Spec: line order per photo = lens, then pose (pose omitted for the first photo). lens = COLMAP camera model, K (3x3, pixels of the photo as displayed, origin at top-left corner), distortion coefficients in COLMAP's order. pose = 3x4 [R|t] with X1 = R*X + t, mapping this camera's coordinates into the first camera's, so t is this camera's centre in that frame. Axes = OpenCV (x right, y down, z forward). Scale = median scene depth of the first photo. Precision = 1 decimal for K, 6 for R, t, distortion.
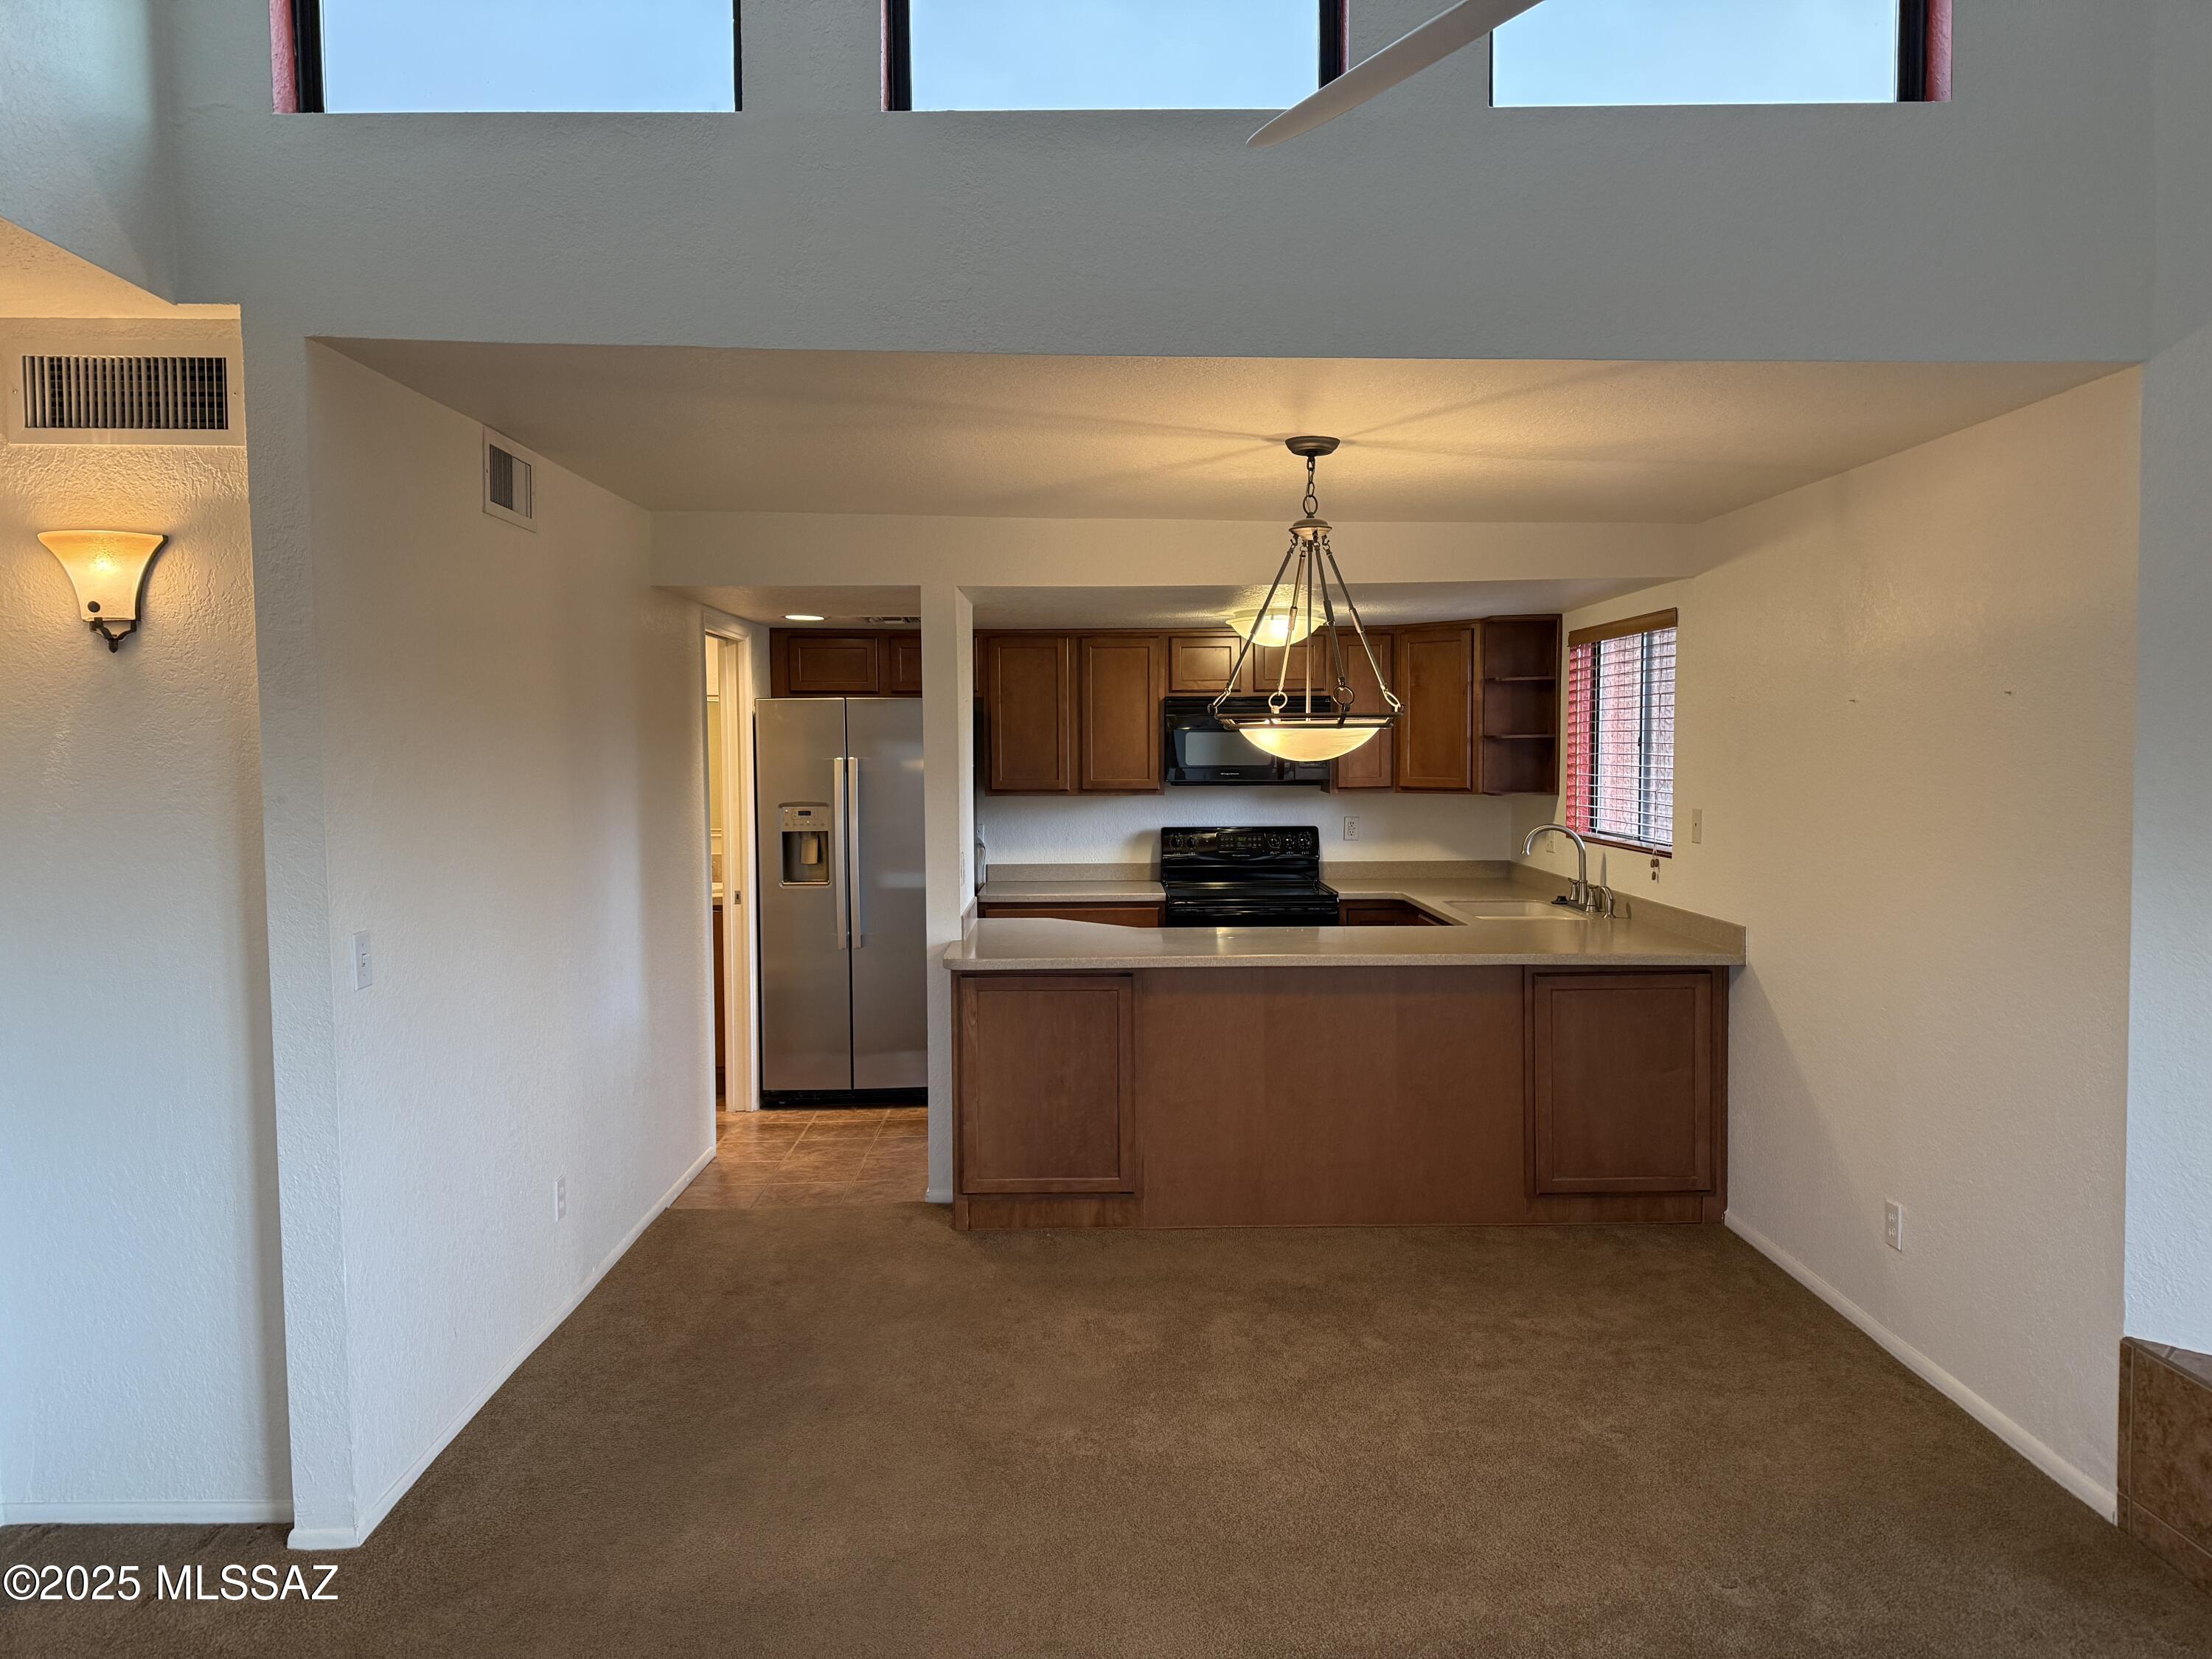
lens RADIAL K [[1547.9, 0, 1097.6], [0, 1547.9, 833.3], [0, 0, 1]] dist [0.076813, -0.099988]
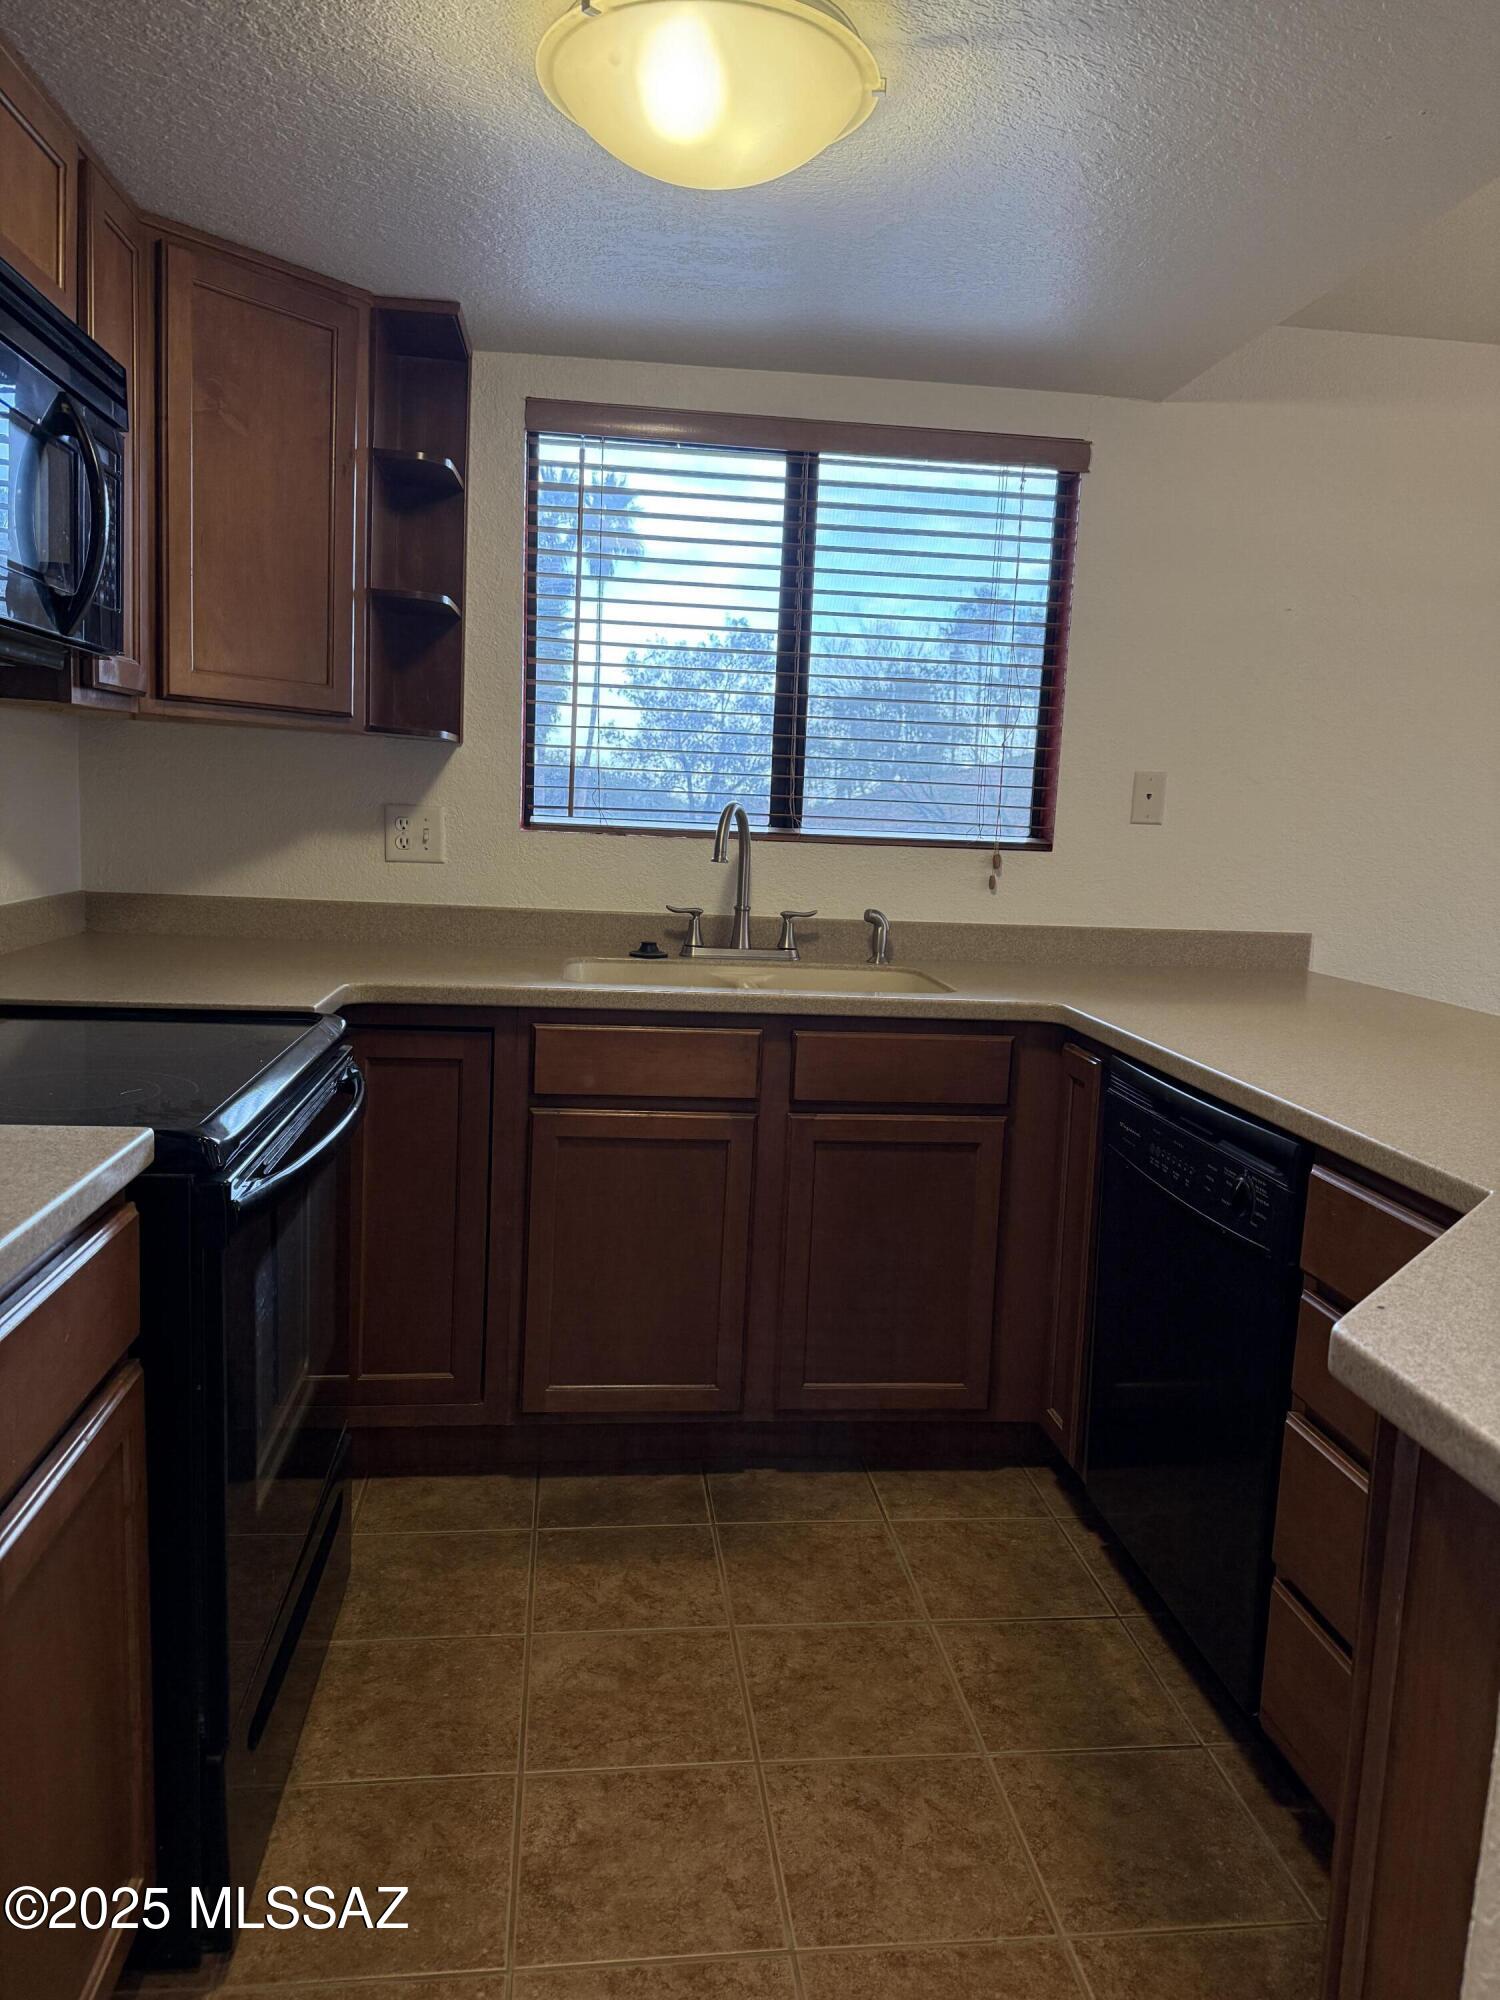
lens RADIAL K [[1399.5, 0, 747.0], [0, 1399.5, 1011.8], [0, 0, 1]] dist [0.076813, -0.099988]
pose [[-0.114484, -0.139901, 0.983525, -0.198040], [0.012986, 0.989739, 0.142296, -0.002231], [-0.993340, 0.029062, -0.111493, 1.289643]]
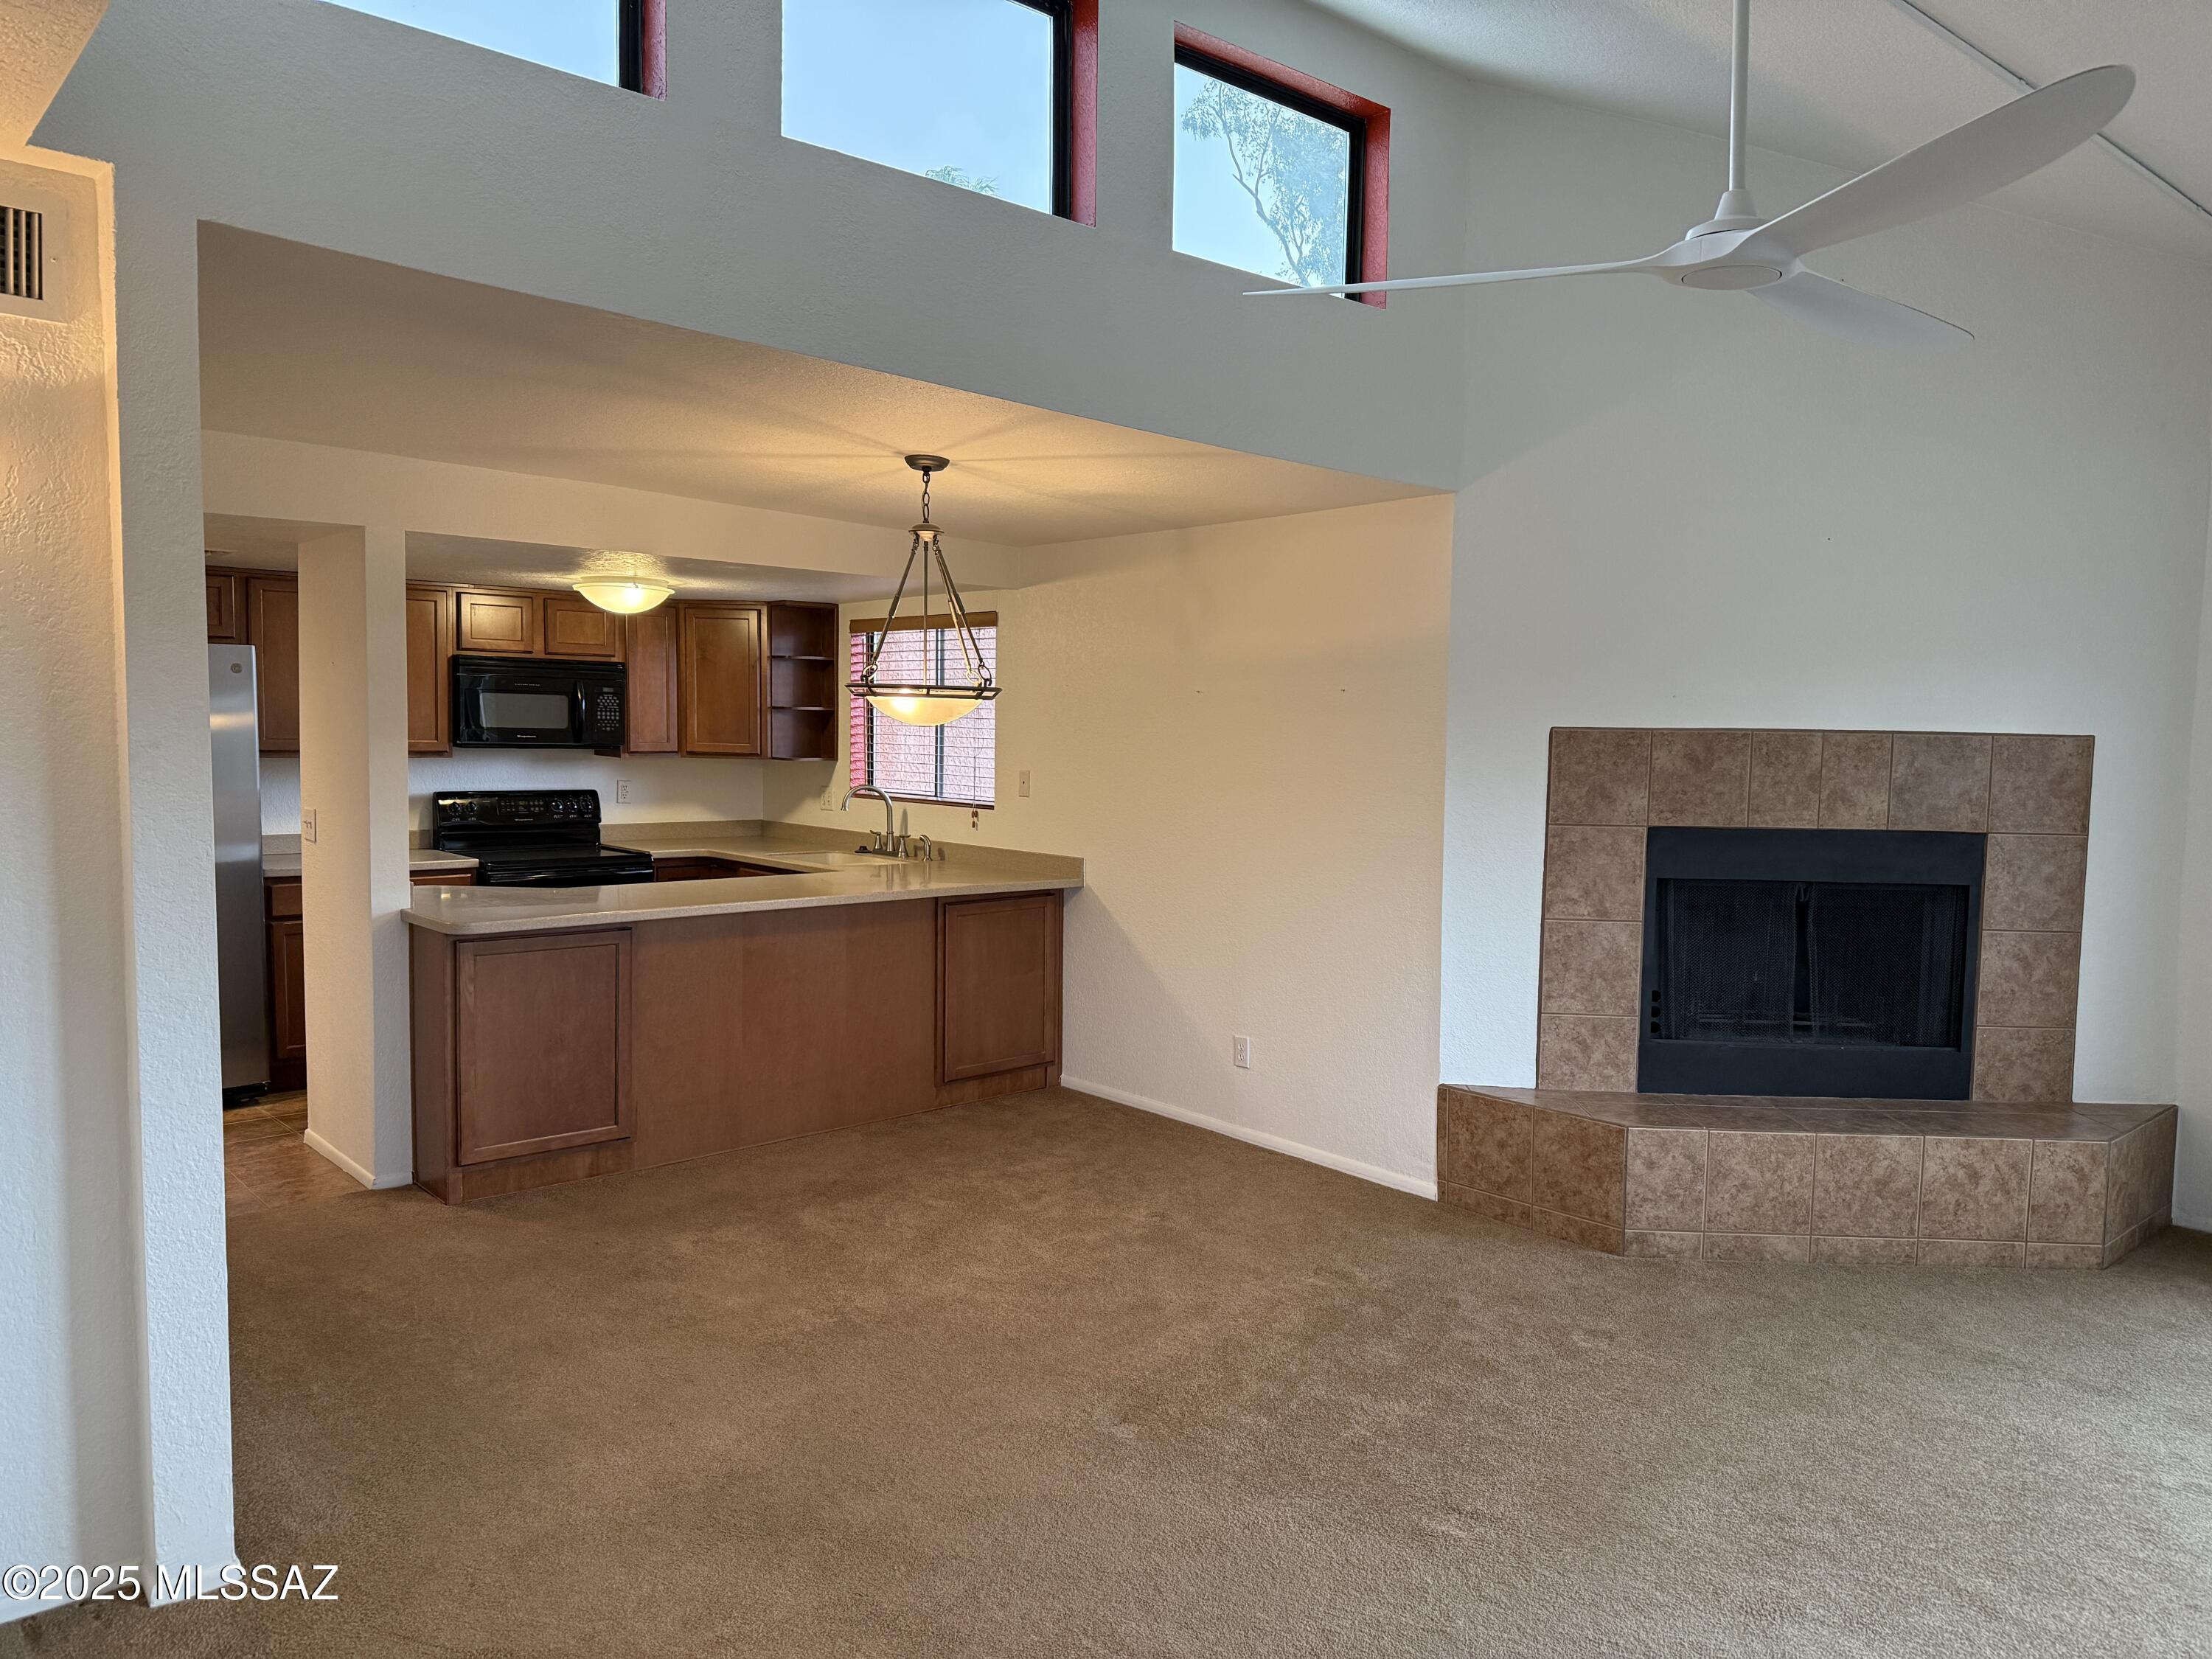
lens RADIAL K [[1547.9, 0, 1104.2], [0, 1547.9, 835.2], [0, 0, 1]] dist [0.076813, -0.099988]
pose [[0.751668, -0.028933, 0.658906, -0.422485], [0.016892, 0.999554, 0.024621, 0.008647], [-0.659325, -0.007376, 0.751822, 0.004374]]
